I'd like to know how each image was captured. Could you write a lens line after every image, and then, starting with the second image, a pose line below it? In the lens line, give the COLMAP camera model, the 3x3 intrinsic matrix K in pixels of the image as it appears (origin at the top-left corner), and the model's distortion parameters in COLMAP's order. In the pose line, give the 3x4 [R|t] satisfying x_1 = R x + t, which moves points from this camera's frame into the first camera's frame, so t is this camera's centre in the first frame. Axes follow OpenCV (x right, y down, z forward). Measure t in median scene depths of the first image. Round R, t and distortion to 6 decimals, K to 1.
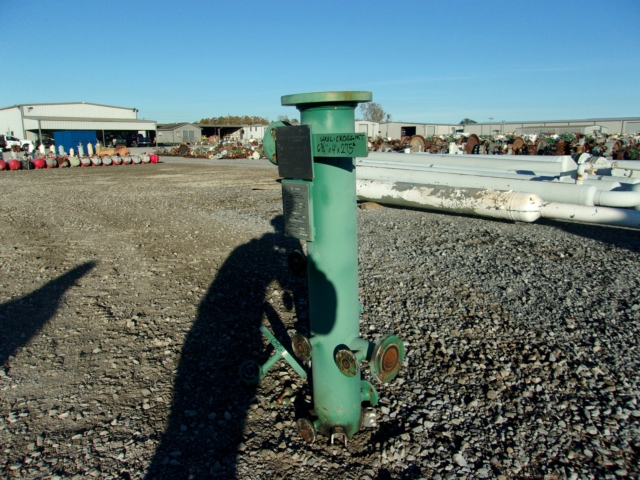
lens RADIAL K [[502.4, 0, 318.4], [0, 502.4, 239.5], [0, 0, 1]] dist [-0.010176, 0.024969]
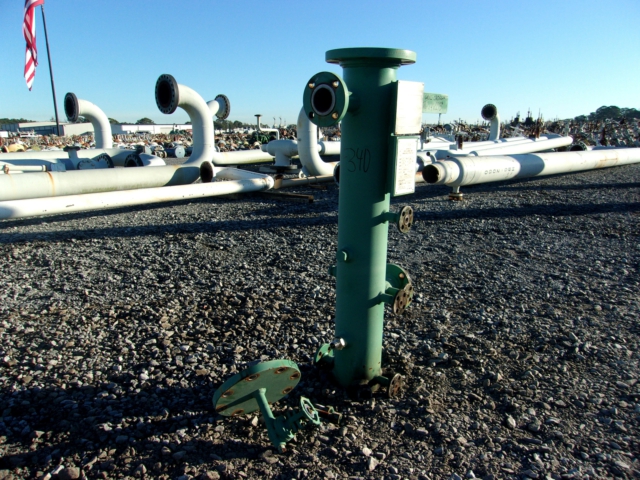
lens RADIAL K [[502.4, 0, 318.1], [0, 502.4, 239.9], [0, 0, 1]] dist [-0.010176, 0.024969]
pose [[-0.086297, -0.213990, 0.973016, -0.268005], [0.218175, 0.948894, 0.228035, -0.048918], [-0.972087, 0.231967, -0.035199, 0.311399]]
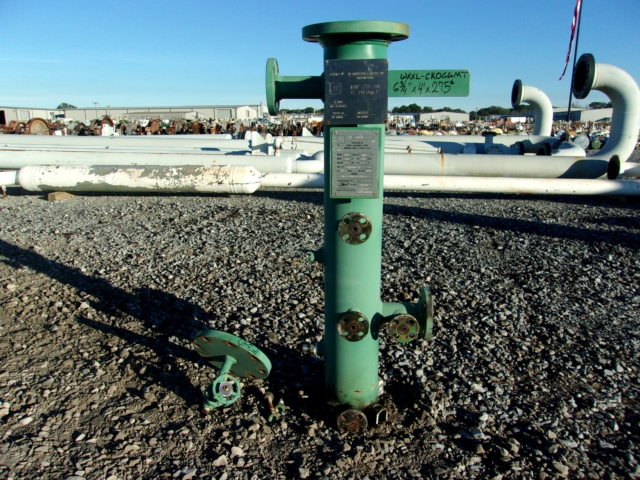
lens RADIAL K [[502.4, 0, 316.8], [0, 502.4, 241.3], [0, 0, 1]] dist [-0.010176, 0.024969]
pose [[0.746266, -0.157735, 0.646689, -0.163087], [0.137651, 0.987088, 0.081916, -0.002416], [-0.651260, 0.027886, 0.758342, 0.103569]]
